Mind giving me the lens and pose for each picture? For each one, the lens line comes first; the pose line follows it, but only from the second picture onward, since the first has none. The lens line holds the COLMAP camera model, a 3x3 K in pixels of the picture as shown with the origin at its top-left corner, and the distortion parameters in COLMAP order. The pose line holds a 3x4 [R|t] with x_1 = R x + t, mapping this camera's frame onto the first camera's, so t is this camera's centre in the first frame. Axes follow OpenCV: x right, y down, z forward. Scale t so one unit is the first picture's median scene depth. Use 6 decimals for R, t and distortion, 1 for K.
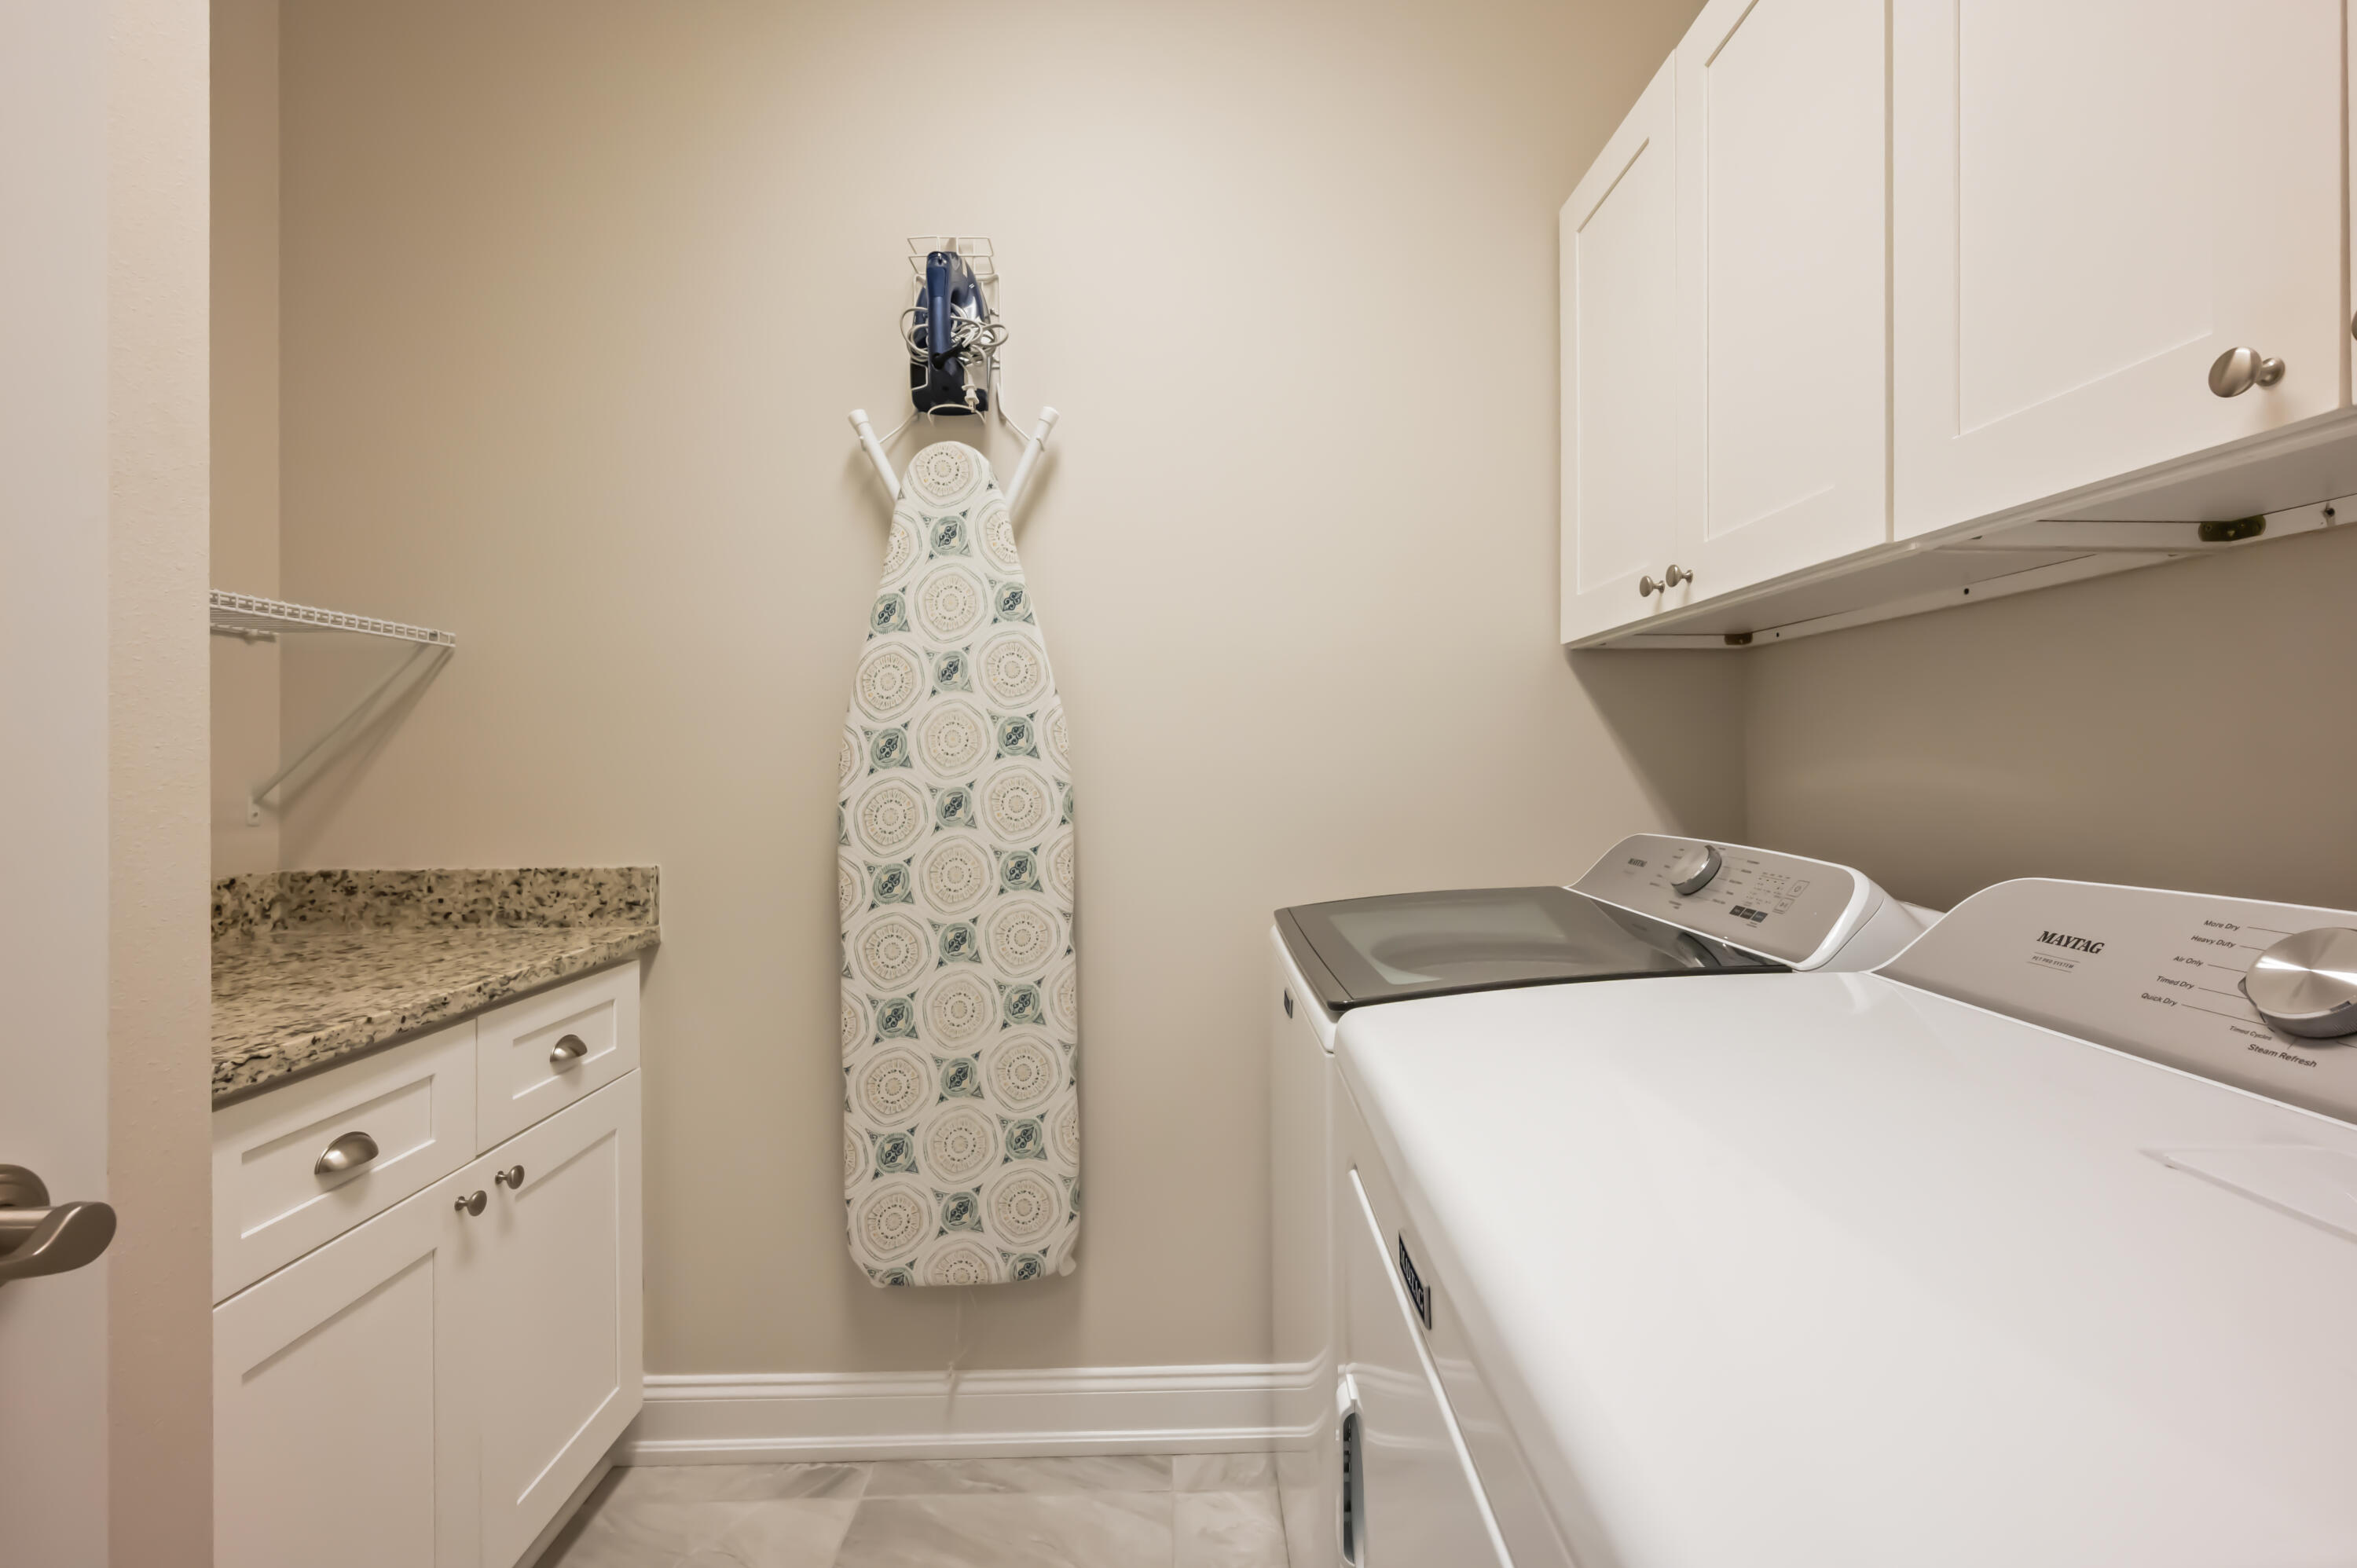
lens RADIAL K [[1110.1, 0, 1185.1], [0, 1110.1, 778.7], [0, 0, 1]] dist [-0.002494, -0.000538]
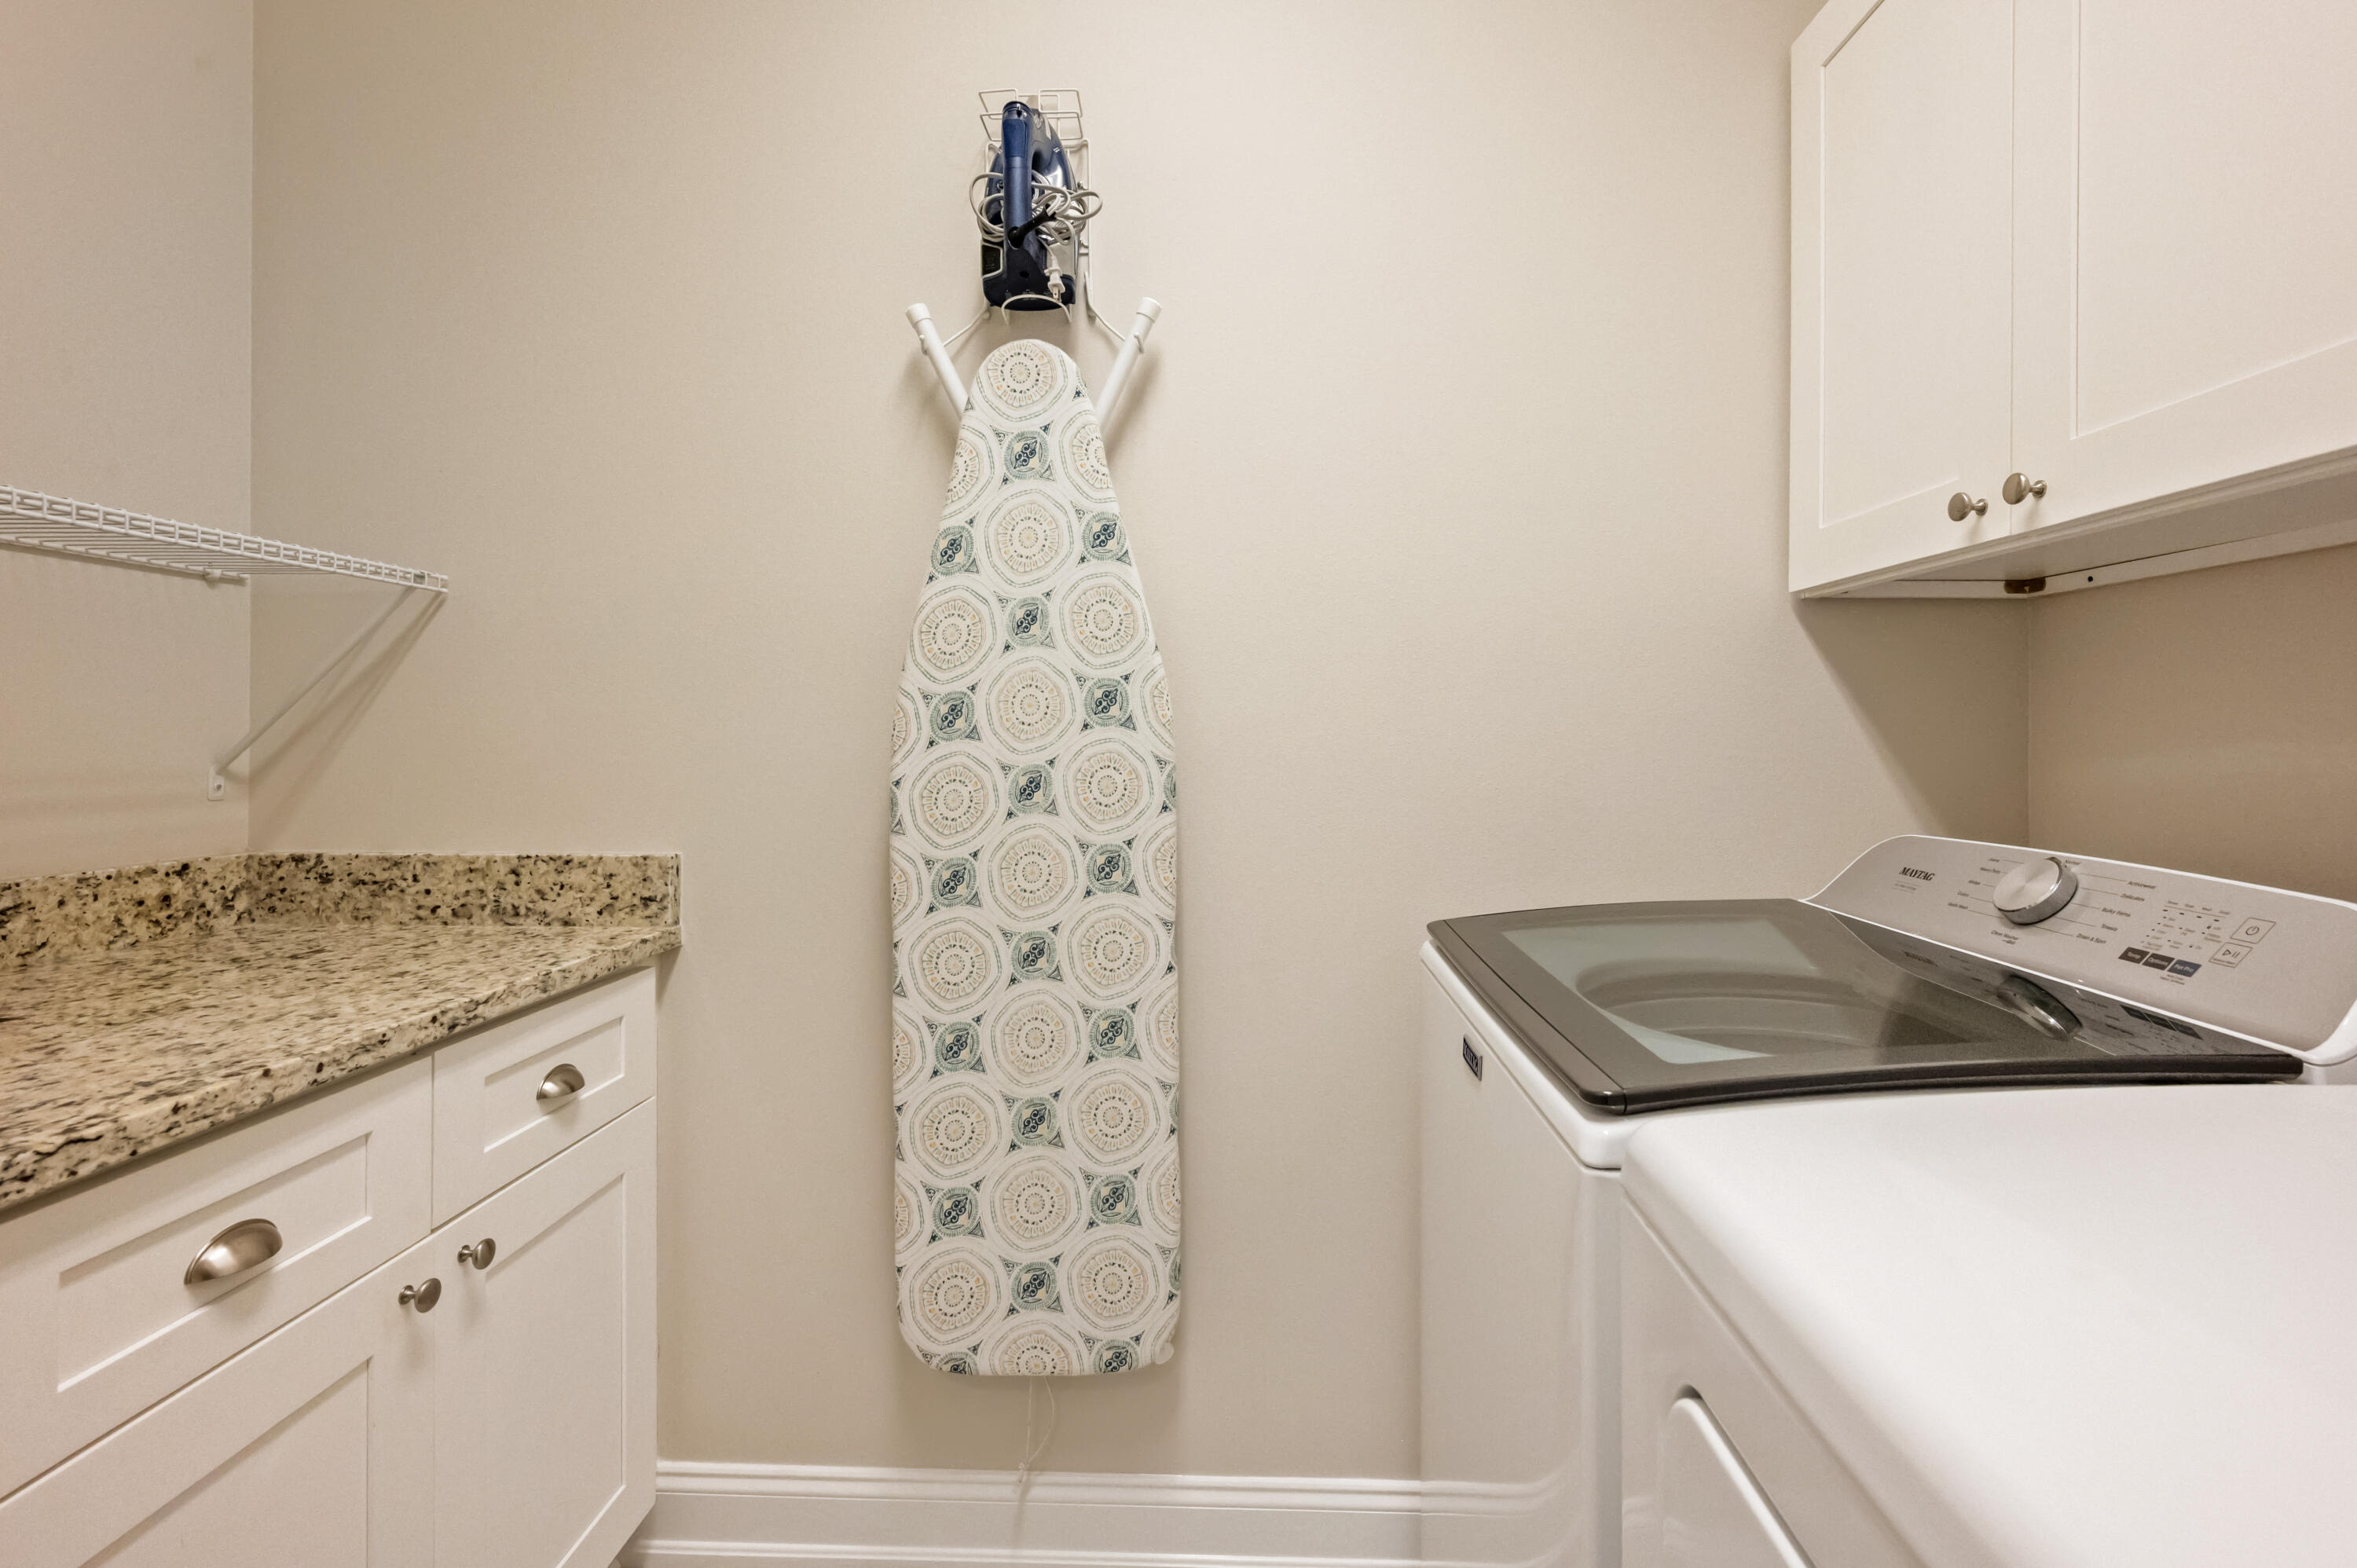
lens RADIAL K [[1110.1, 0, 1178.5], [0, 1110.1, 766.8], [0, 0, 1]] dist [-0.002494, -0.000538]
pose [[0.998345, 0.011437, -0.056368, -0.054624], [-0.010570, 0.999821, 0.015661, -0.004569], [0.056537, -0.015039, 0.998287, 0.194956]]
